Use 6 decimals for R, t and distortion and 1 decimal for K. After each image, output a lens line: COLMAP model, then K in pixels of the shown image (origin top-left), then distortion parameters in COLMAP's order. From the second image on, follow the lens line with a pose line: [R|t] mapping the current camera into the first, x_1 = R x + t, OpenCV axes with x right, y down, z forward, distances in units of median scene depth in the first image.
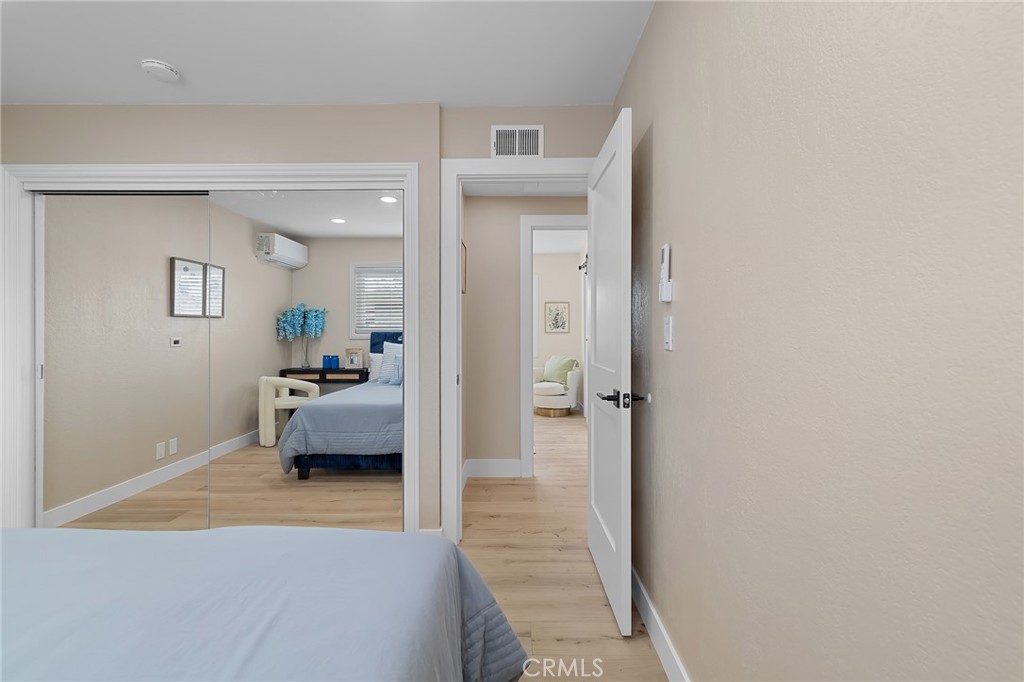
lens RADIAL K [[460.7, 0, 513.1], [0, 460.7, 333.1], [0, 0, 1]] dist [0.005026, -0.000301]
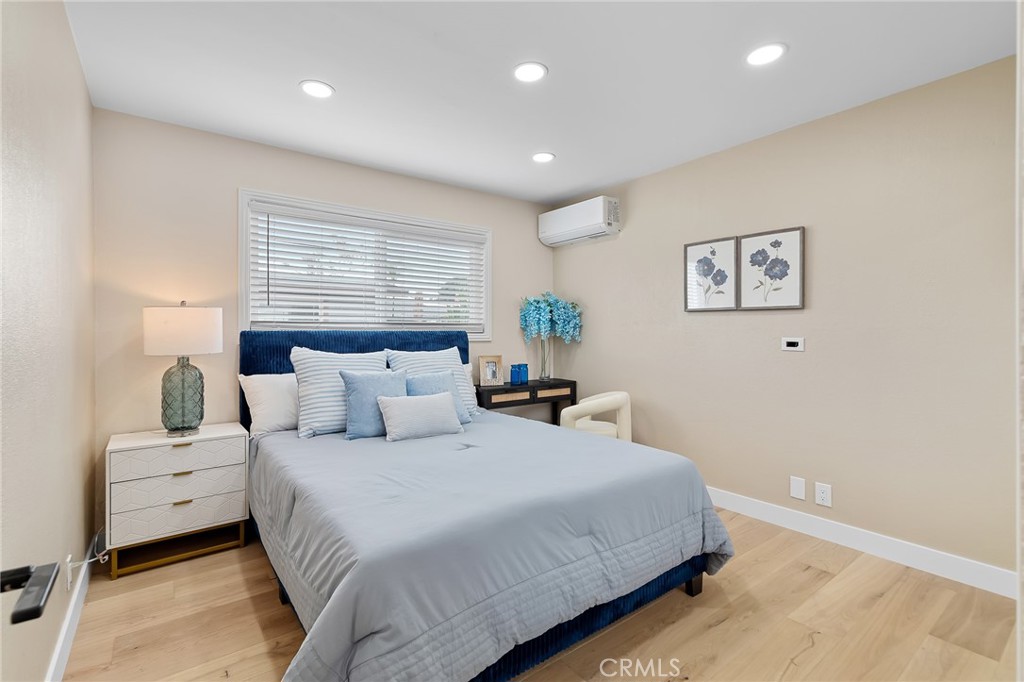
lens RADIAL K [[460.7, 0, 514.2], [0, 460.7, 334.9], [0, 0, 1]] dist [0.005026, -0.000301]
pose [[-0.788460, 0.016180, -0.614873, 0.059952], [-0.002883, 0.999546, 0.030000, -0.015631], [0.615079, 0.025426, -0.788055, 1.302633]]
